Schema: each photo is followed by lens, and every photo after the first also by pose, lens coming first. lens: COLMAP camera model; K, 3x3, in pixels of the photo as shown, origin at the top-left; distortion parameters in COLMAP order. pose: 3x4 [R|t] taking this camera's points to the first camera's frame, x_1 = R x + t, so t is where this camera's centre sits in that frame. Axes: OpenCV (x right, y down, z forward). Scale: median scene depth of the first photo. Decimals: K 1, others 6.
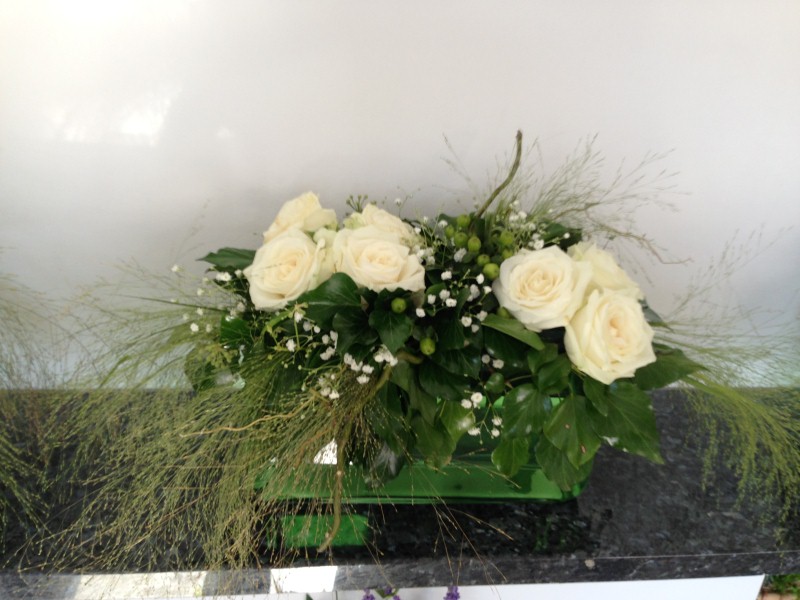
lens RADIAL K [[751.6, 0, 400.0], [0, 751.6, 300.0], [0, 0, 1]] dist [0.092279, -0.224616]
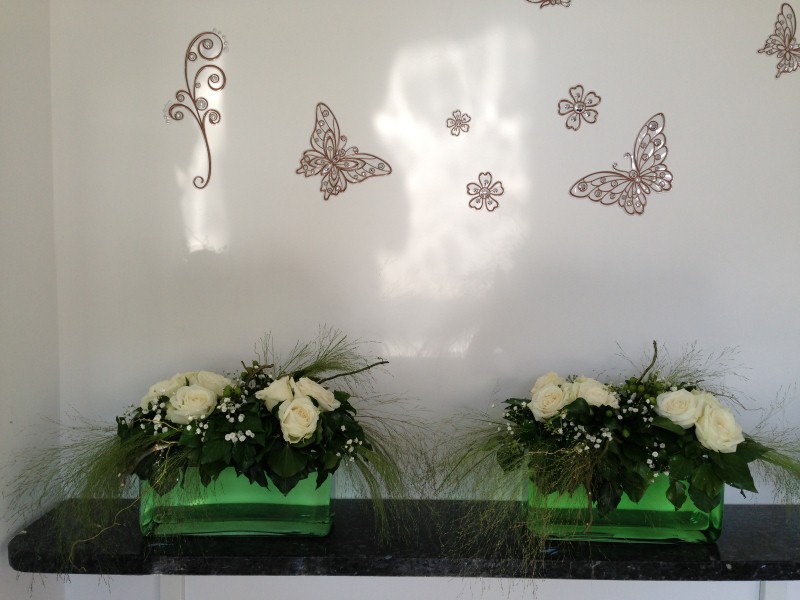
lens RADIAL K [[751.6, 0, 400.0], [0, 751.6, 300.0], [0, 0, 1]] dist [0.092279, -0.224616]
pose [[0.990820, -0.058072, -0.122083, -0.292410], [0.006619, 0.922795, -0.385233, 0.505194], [0.135029, 0.380889, 0.914708, -1.077522]]
